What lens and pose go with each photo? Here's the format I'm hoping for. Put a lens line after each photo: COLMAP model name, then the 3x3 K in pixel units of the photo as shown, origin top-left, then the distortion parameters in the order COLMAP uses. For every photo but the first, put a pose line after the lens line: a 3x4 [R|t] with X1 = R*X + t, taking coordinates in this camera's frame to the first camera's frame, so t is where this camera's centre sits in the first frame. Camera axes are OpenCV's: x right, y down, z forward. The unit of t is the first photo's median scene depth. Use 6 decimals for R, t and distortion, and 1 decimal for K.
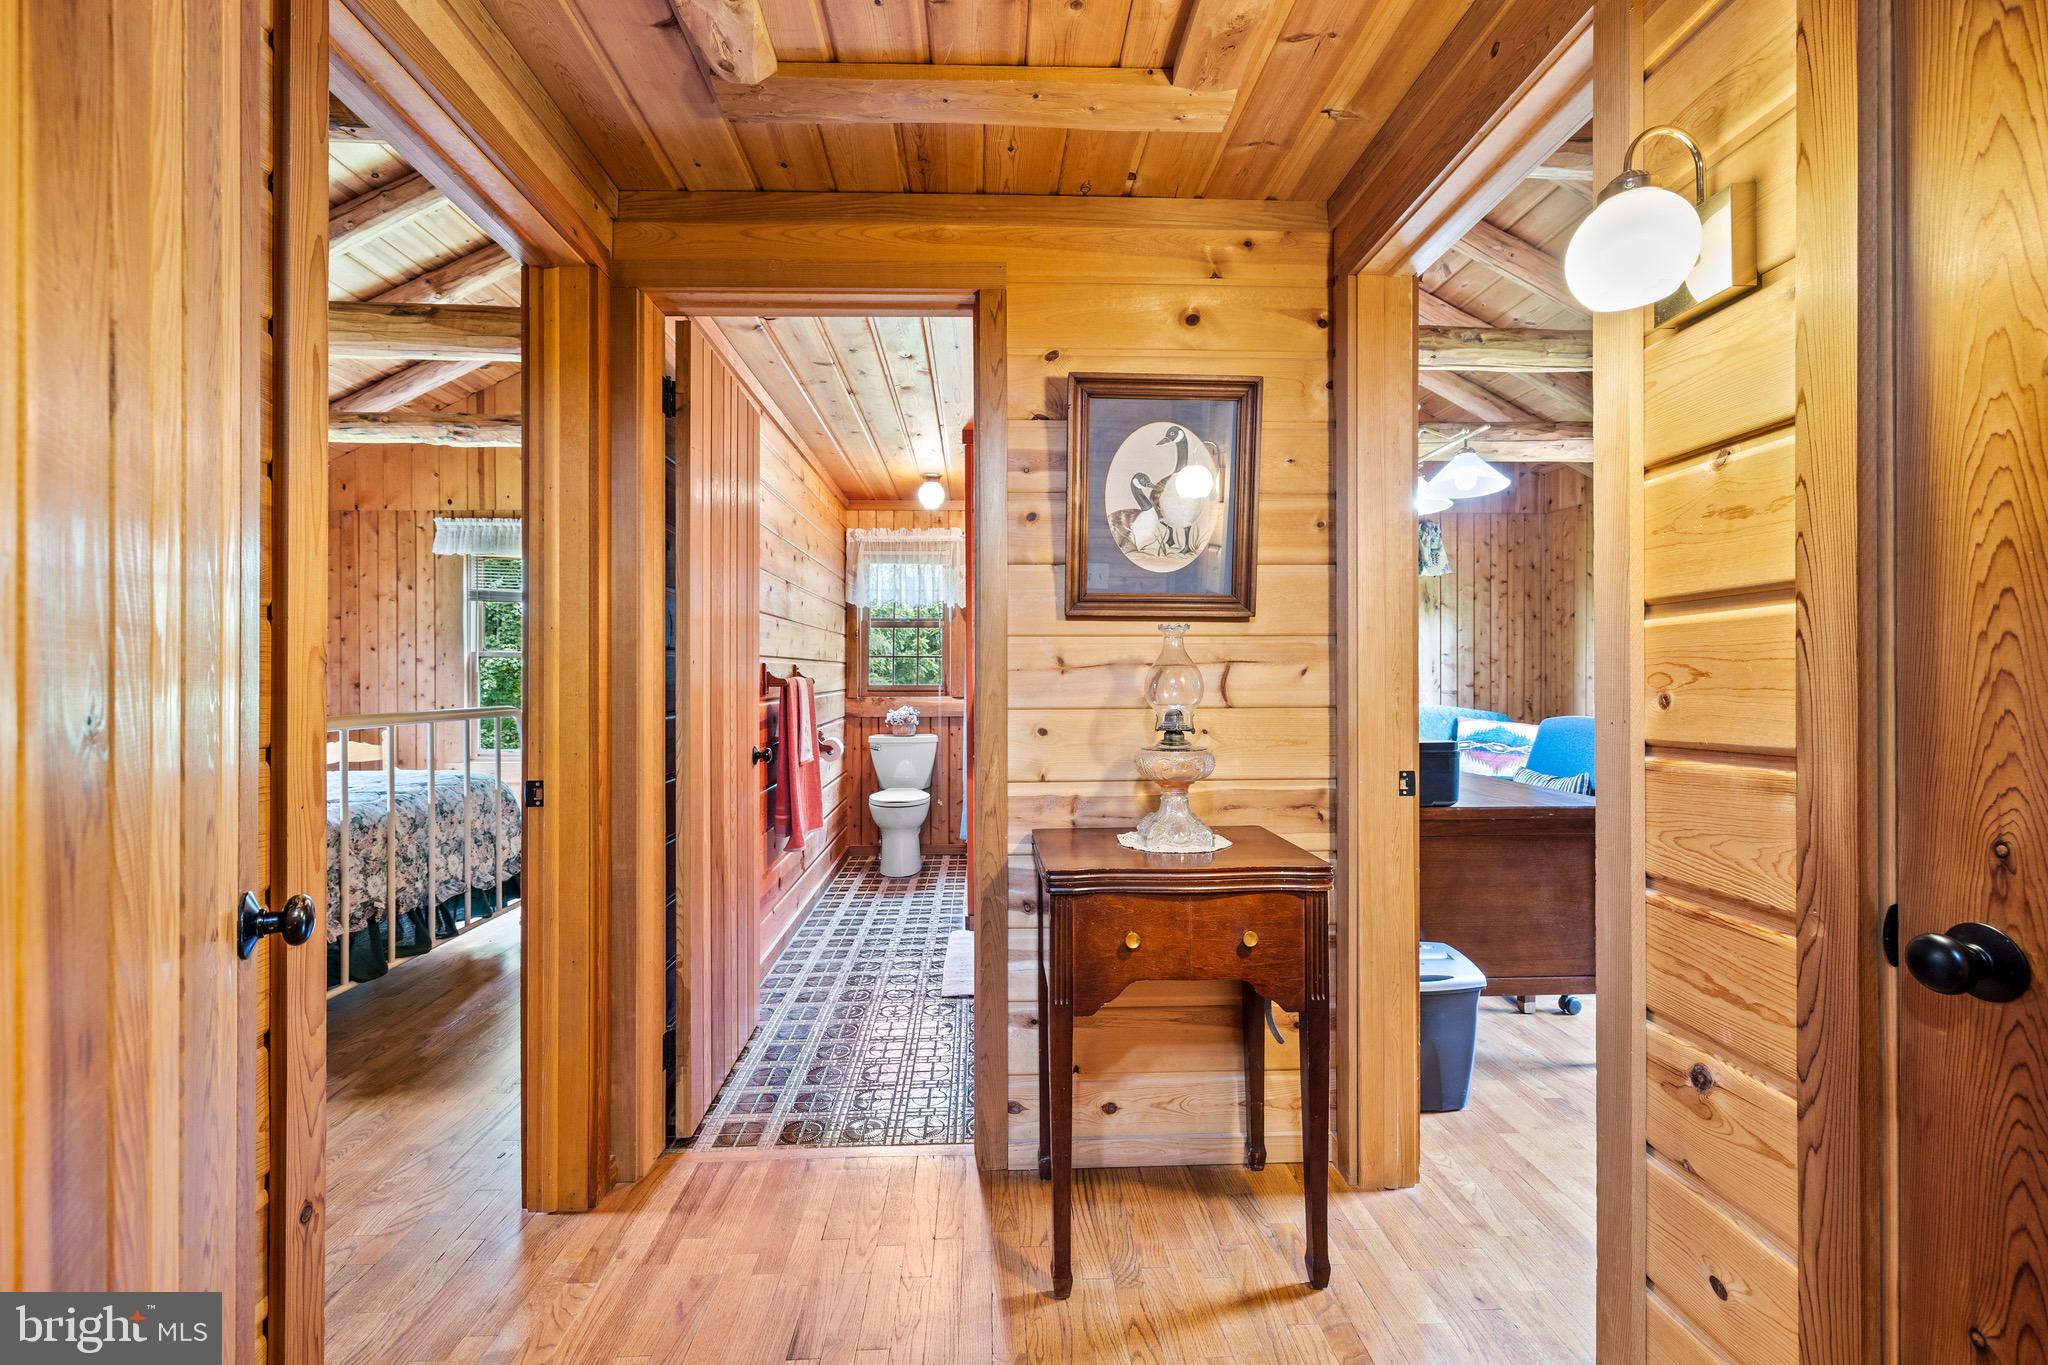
lens RADIAL K [[866.9, 0, 1020.2], [0, 866.9, 695.0], [0, 0, 1]] dist [0.001448, 0.000254]
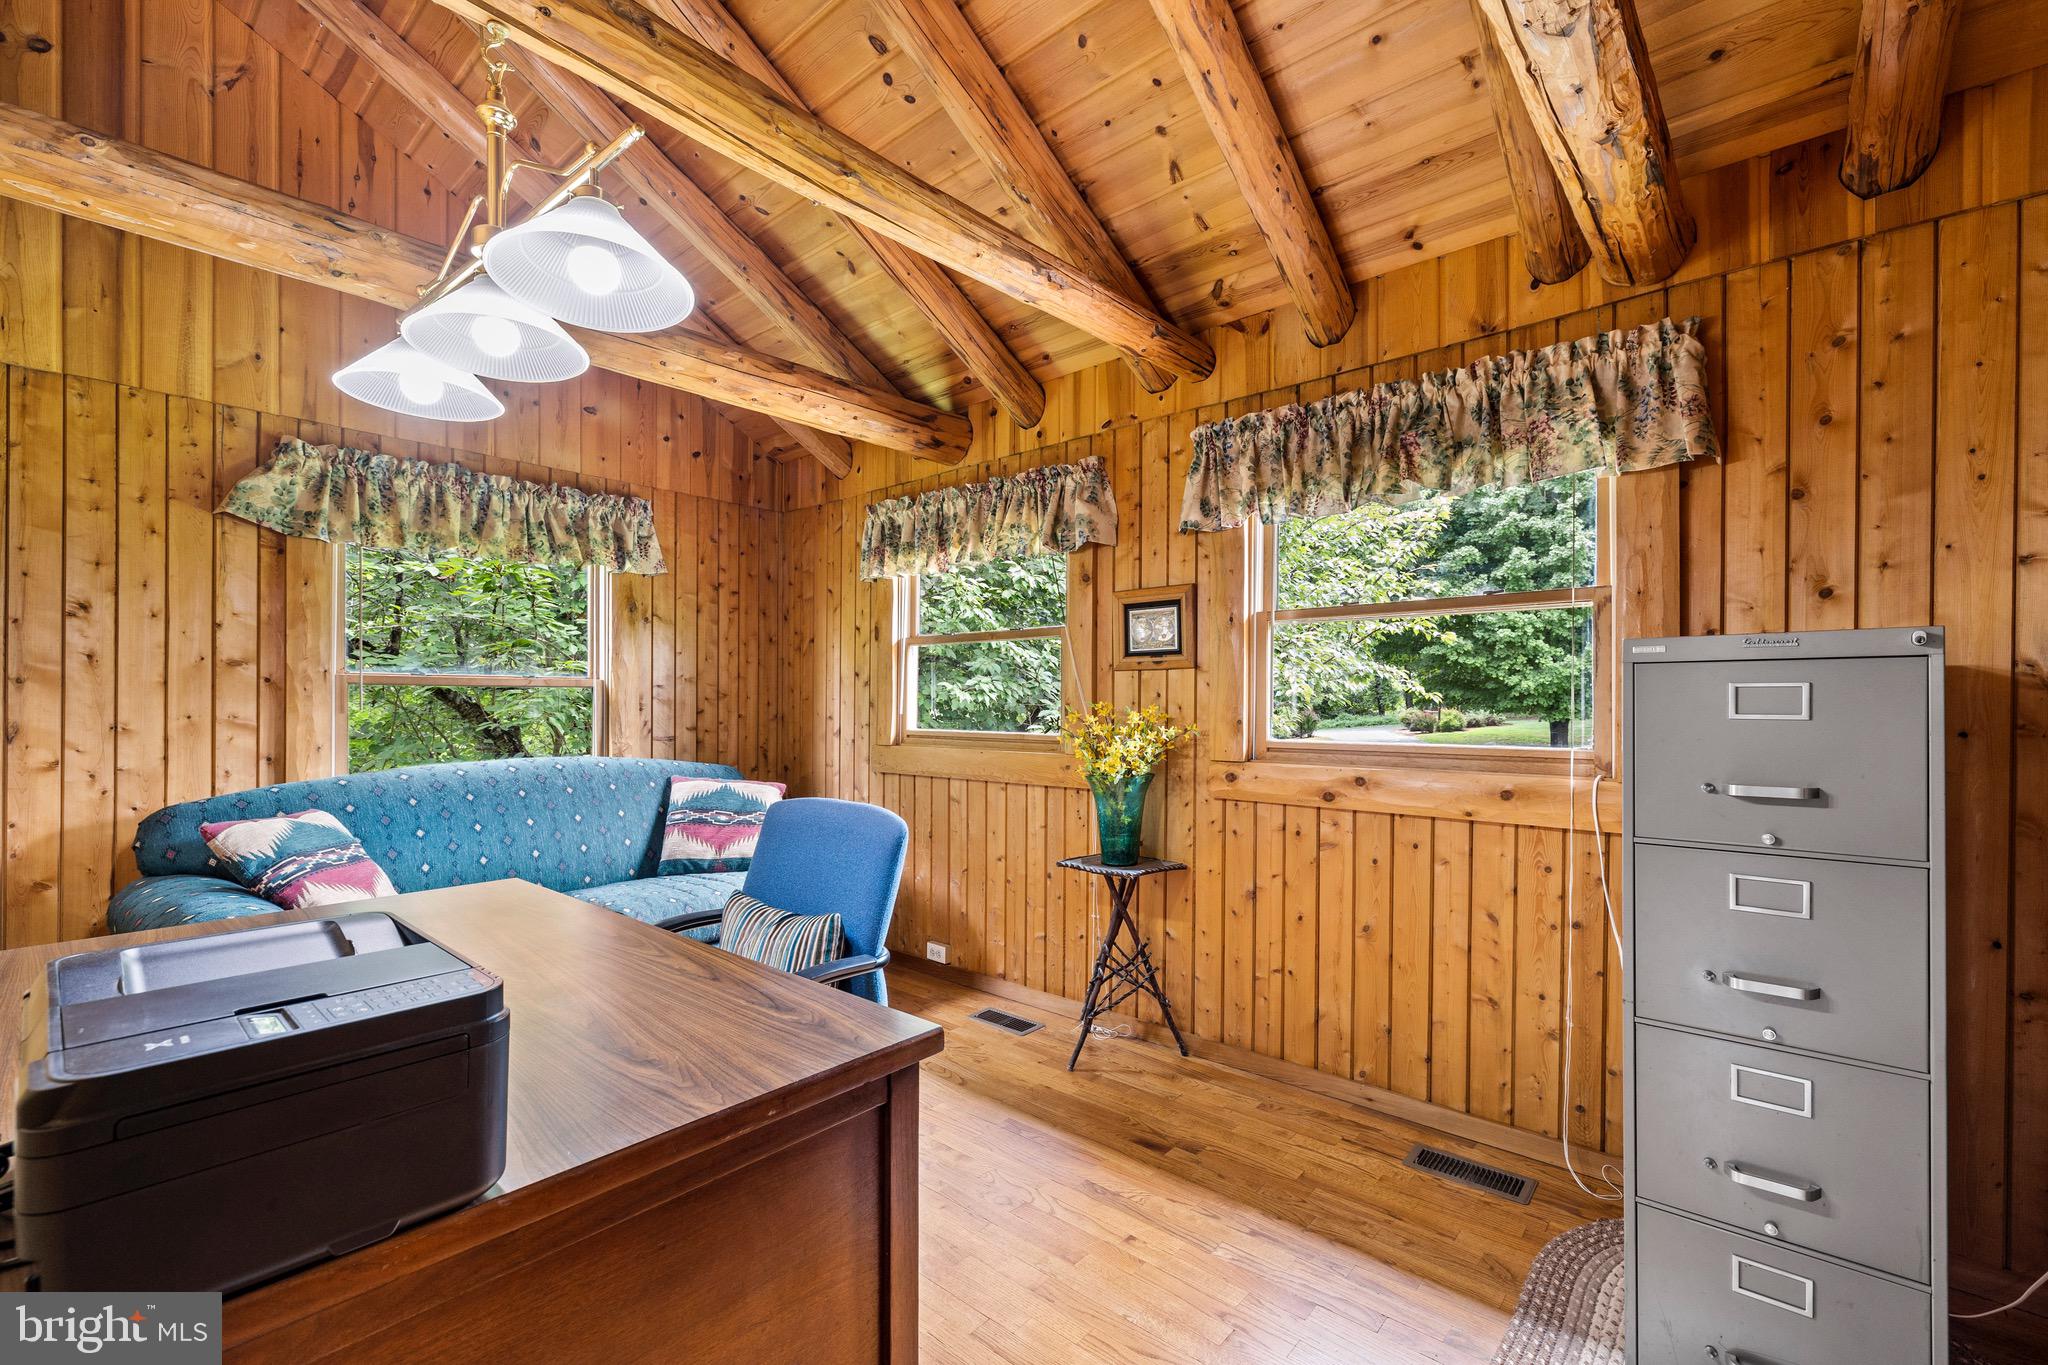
lens RADIAL K [[866.9, 0, 1020.2], [0, 866.9, 695.0], [0, 0, 1]] dist [0.001448, 0.000254]
pose [[0.692104, 0.016333, 0.721613, 0.182320], [0.002869, 0.999674, -0.025379, -0.020172], [-0.721792, 0.019635, 0.691832, 0.291663]]
